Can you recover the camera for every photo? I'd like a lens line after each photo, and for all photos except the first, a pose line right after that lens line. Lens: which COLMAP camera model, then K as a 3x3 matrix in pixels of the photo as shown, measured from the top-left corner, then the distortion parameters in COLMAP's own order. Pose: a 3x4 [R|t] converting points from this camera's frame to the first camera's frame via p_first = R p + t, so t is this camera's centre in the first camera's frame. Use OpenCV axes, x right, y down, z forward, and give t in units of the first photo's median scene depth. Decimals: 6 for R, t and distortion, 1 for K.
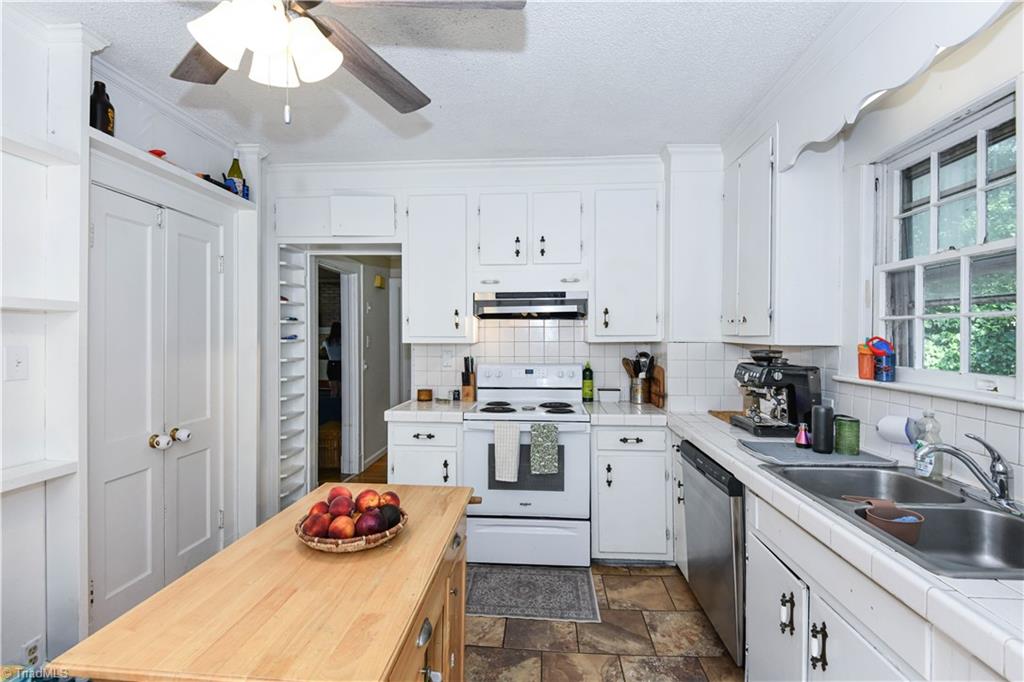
lens RADIAL K [[452.7, 0, 497.3], [0, 452.7, 343.2], [0, 0, 1]] dist [0.001174, -0.011181]
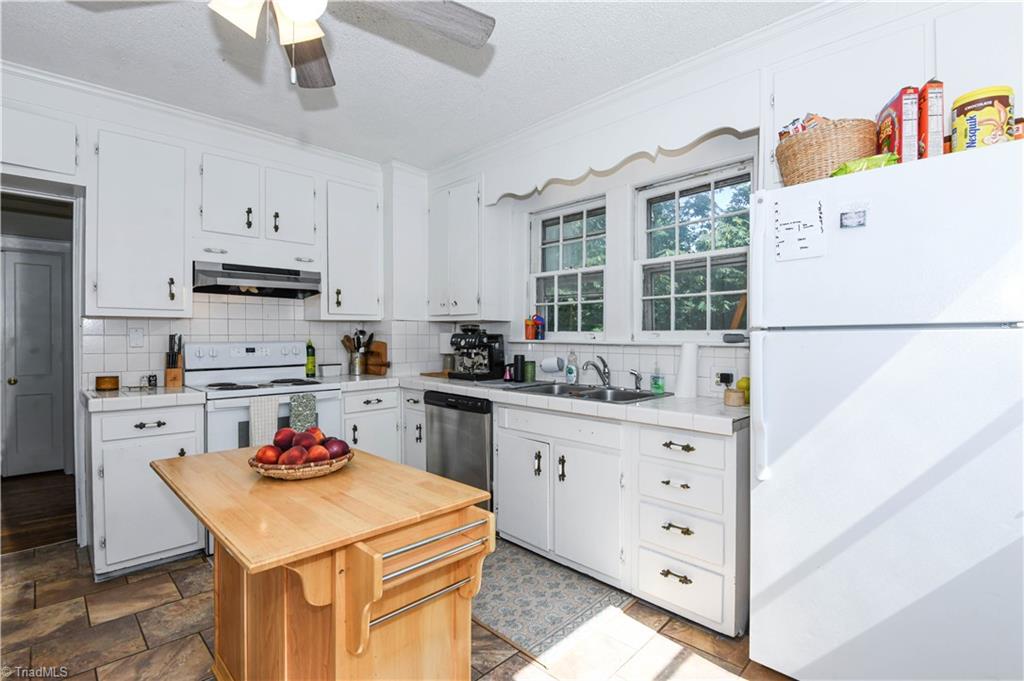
lens RADIAL K [[477.5, 0, 480.7], [0, 477.5, 343.2], [0, 0, 1]] dist [-0.000455, -0.034646]
pose [[0.665168, -0.004508, 0.746680, -0.398614], [0.004440, 0.999988, 0.002082, 0.053888], [-0.746680, 0.001930, 0.665180, -0.037024]]
